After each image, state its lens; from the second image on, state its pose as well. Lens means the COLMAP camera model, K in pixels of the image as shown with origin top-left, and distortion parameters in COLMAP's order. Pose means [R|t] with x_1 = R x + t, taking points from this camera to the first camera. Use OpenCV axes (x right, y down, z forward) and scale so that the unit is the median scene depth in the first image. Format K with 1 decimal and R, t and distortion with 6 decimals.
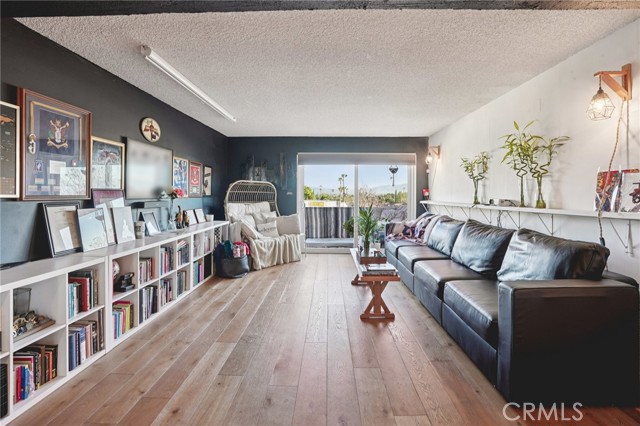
lens RADIAL K [[308.9, 0, 320.2], [0, 308.9, 193.6], [0, 0, 1]] dist [0.000080, 0.000604]
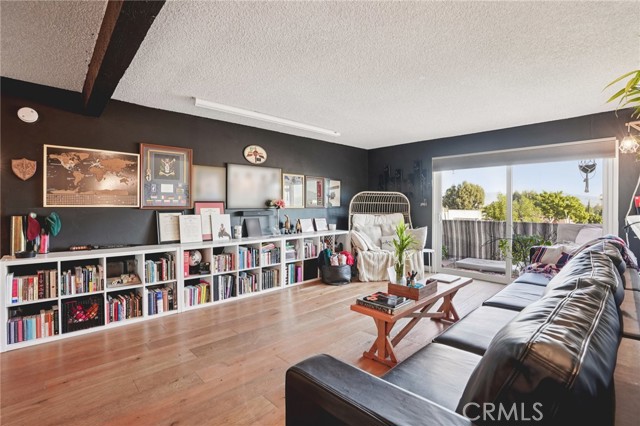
lens RADIAL K [[302.7, 0, 320.1], [0, 302.7, 205.3], [0, 0, 1]] dist [-0.032716, 0.000856]
pose [[0.714446, -0.001949, -0.699688, 0.508356], [0.002501, 0.999997, -0.000232, 0.003768], [0.699686, -0.001584, 0.714448, 0.291129]]
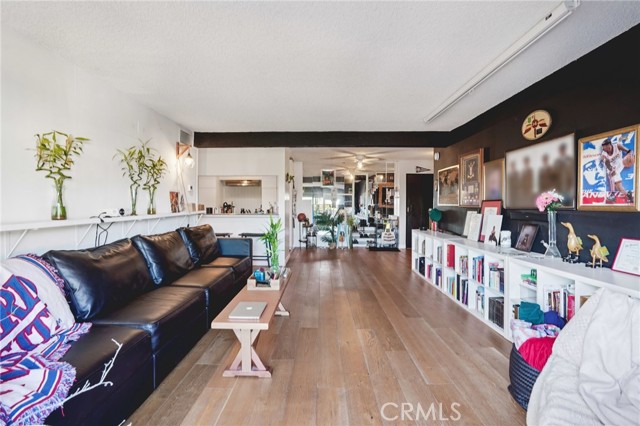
lens RADIAL K [[302.7, 0, 320.1], [0, 302.7, 205.3], [0, 0, 1]] dist [-0.032716, 0.000856]
pose [[-0.999721, -0.003614, -0.023331, 0.040670], [-0.003588, 0.999993, -0.001151, 0.008373], [0.023335, -0.001067, -0.999727, 1.750462]]
